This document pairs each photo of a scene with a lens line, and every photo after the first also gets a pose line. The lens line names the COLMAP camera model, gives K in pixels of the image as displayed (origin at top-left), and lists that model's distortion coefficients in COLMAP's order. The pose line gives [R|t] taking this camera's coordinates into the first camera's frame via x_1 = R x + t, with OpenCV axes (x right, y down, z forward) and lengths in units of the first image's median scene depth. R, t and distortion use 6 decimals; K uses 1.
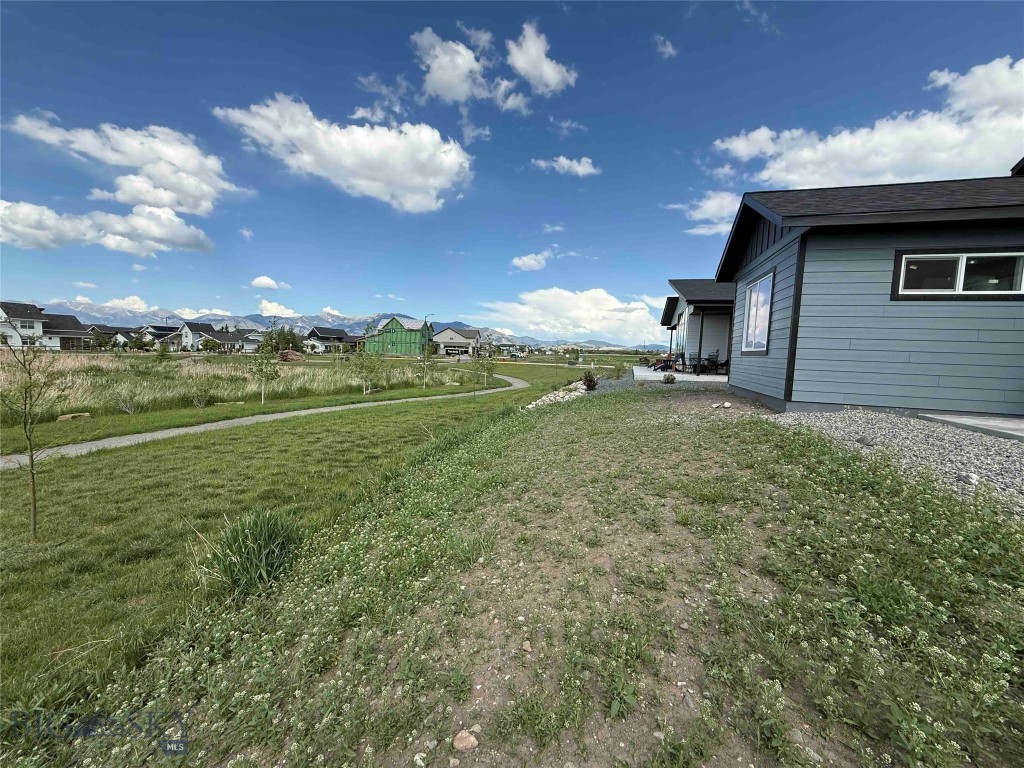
lens RADIAL K [[405.8, 0, 512.0], [0, 405.8, 384.0], [0, 0, 1]] dist [-0.003718, 0.000376]
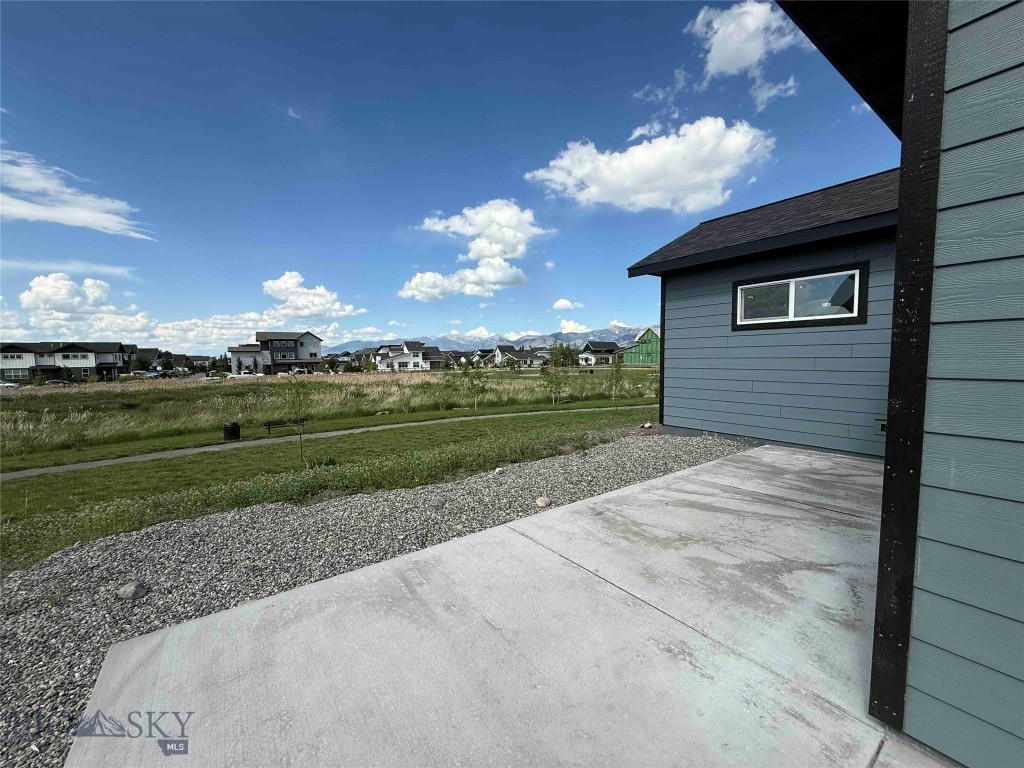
lens RADIAL K [[406.8, 0, 513.5], [0, 406.8, 380.1], [0, 0, 1]] dist [-0.000619, 0.000134]
pose [[0.783702, -0.011527, -0.621029, 0.431777], [-0.007527, 0.999578, -0.028053, -0.018605], [0.621091, 0.026660, 0.783285, -0.057213]]
